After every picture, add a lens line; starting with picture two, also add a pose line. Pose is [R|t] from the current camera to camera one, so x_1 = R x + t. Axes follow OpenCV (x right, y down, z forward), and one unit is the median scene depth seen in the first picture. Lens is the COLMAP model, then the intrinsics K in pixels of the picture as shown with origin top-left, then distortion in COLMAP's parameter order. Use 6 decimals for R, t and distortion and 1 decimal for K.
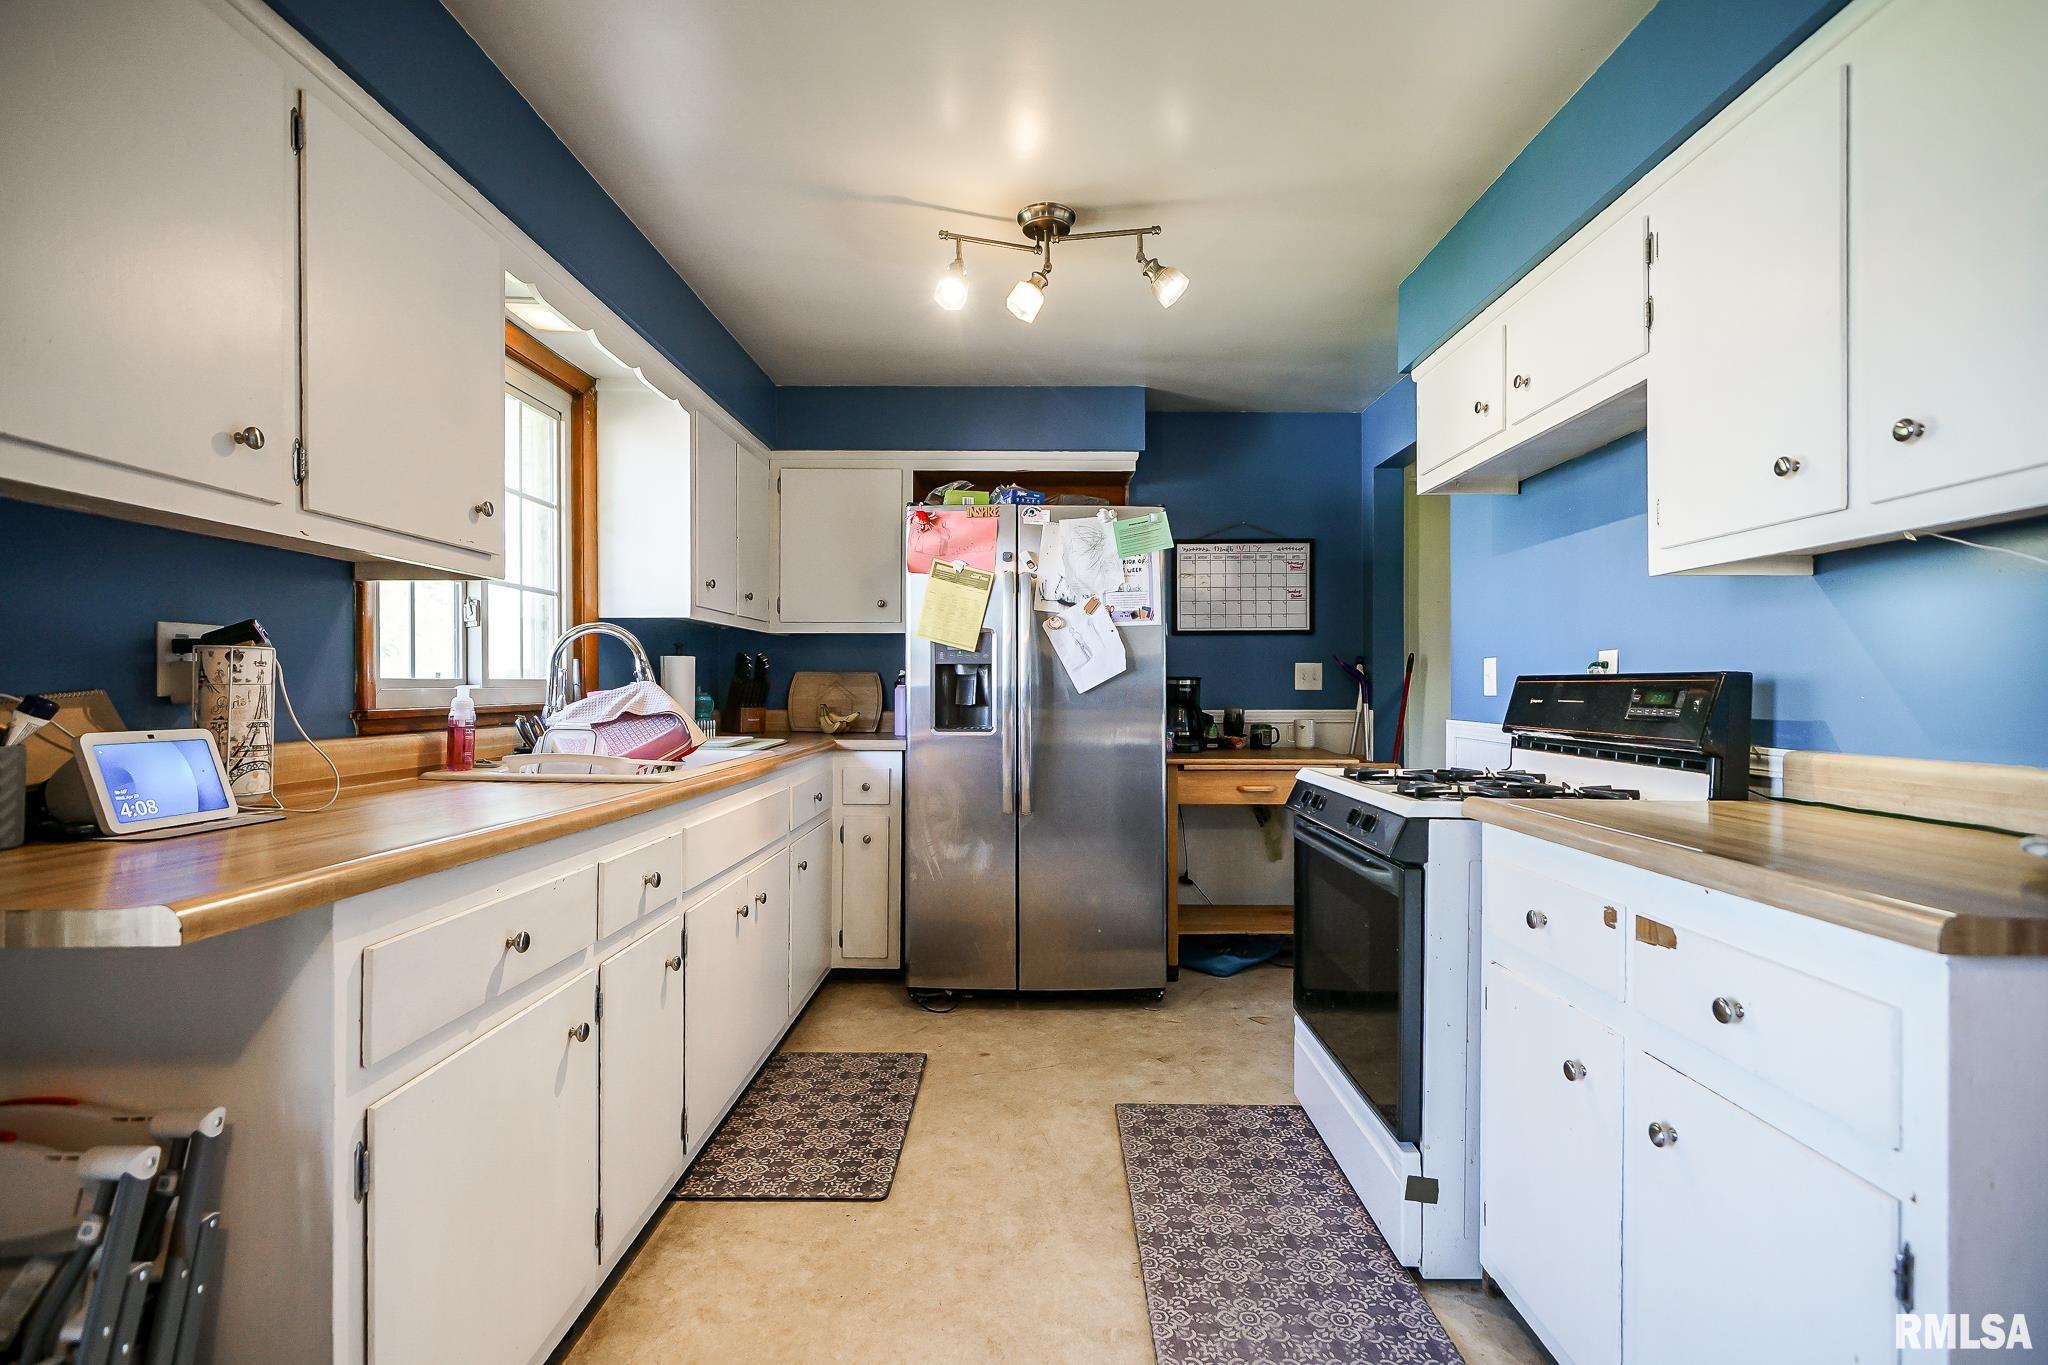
lens RADIAL K [[932.3, 0, 1020.9], [0, 932.3, 680.7], [0, 0, 1]] dist [-0.002023, 0.000847]
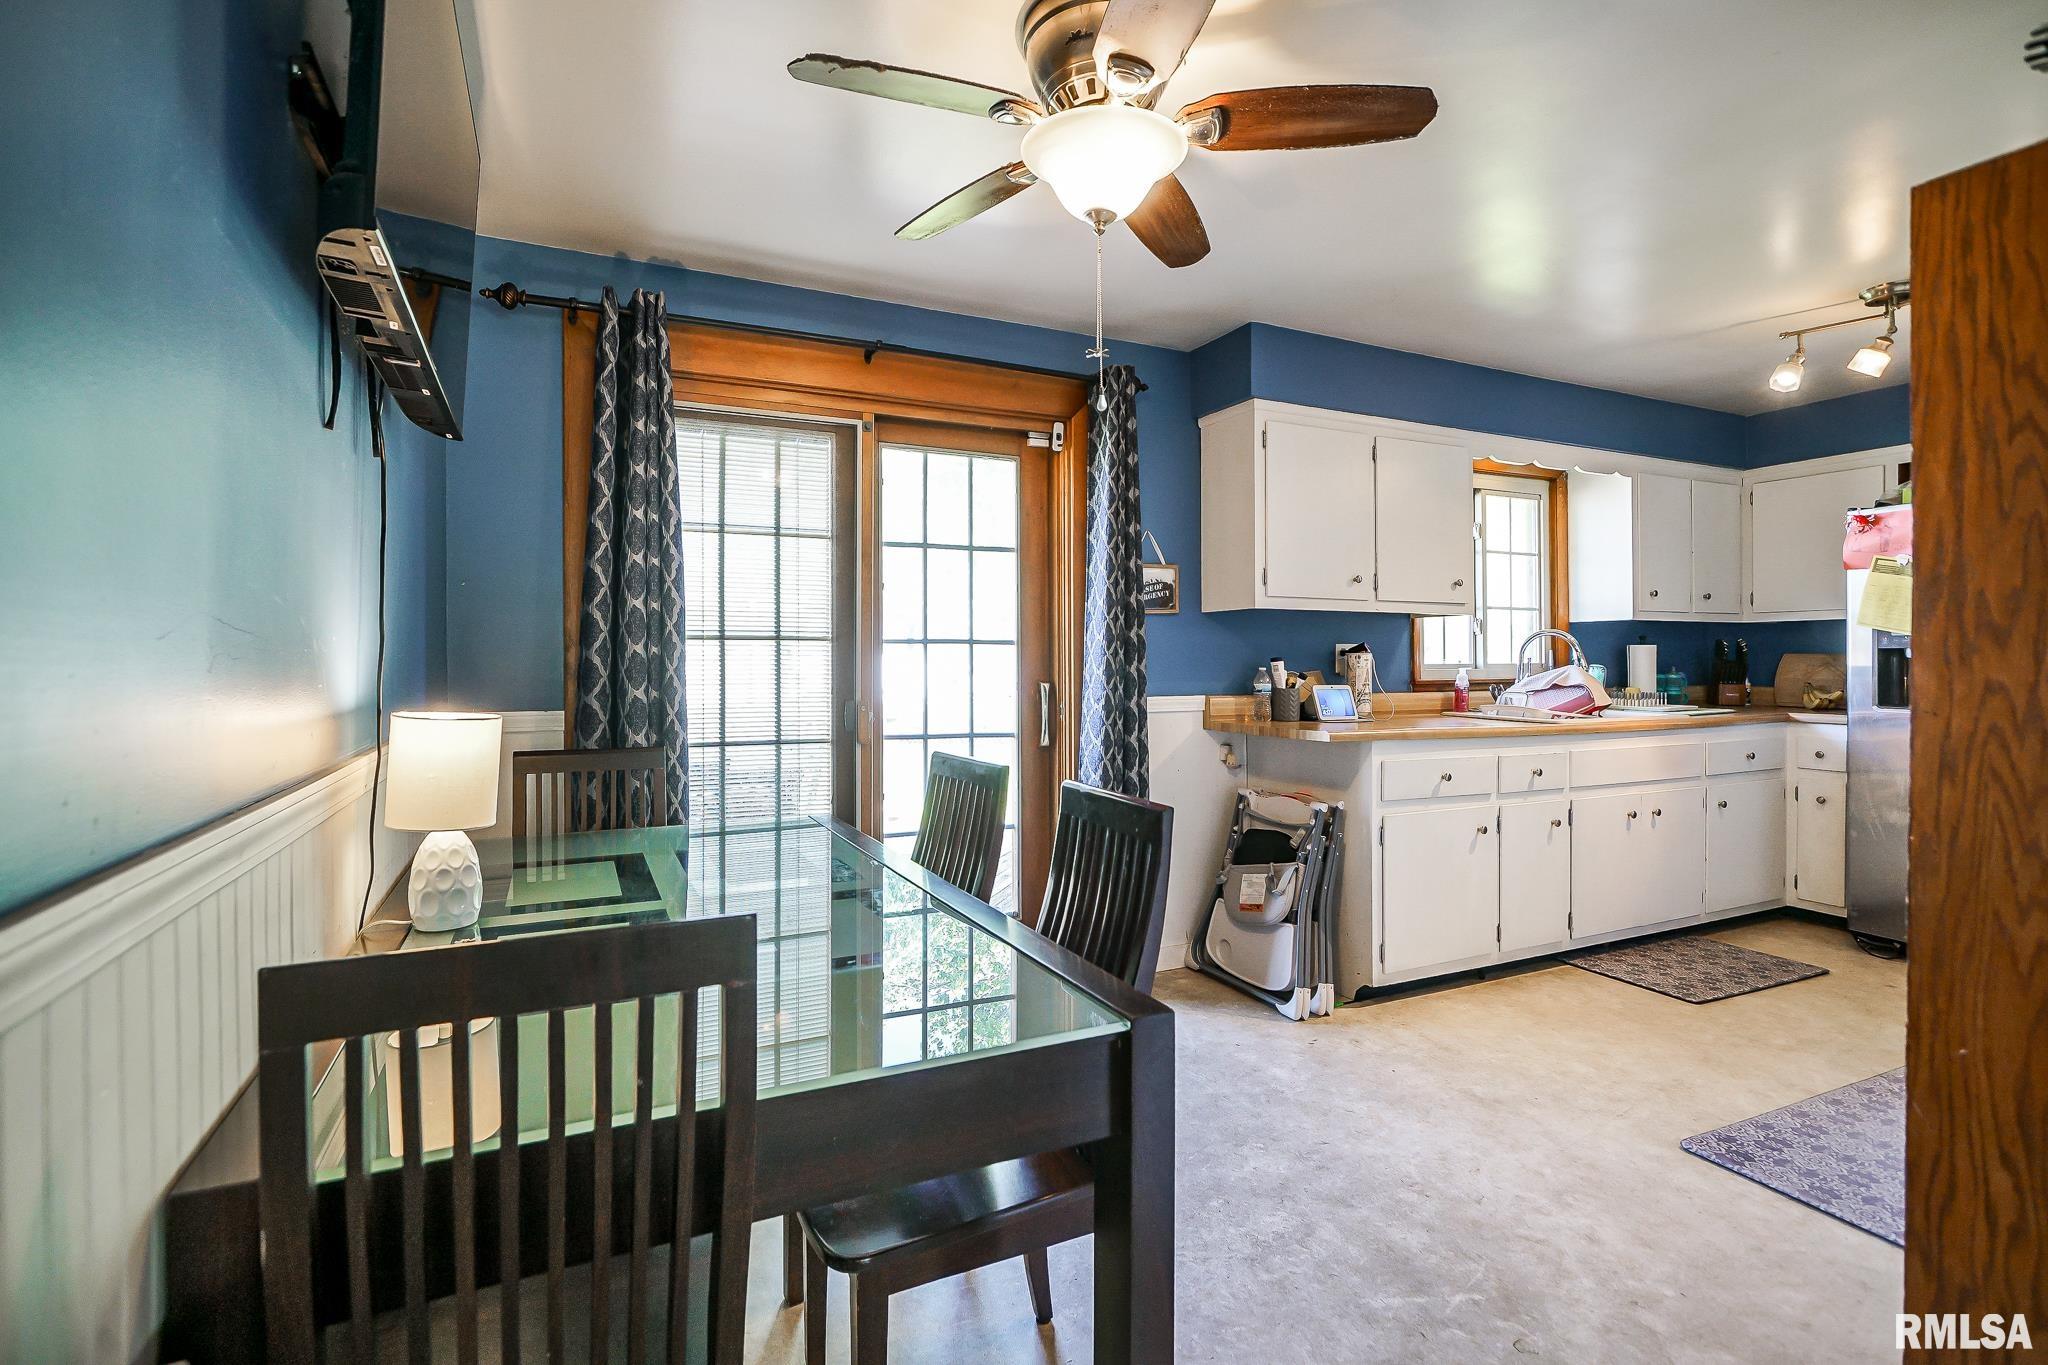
lens RADIAL K [[932.3, 0, 1020.9], [0, 932.3, 680.7], [0, 0, 1]] dist [-0.002023, 0.000847]
pose [[0.444202, 0.017160, -0.895762, 0.701182], [0.007605, 0.999708, 0.022922, -0.019044], [0.895895, -0.016995, 0.443942, -0.653103]]
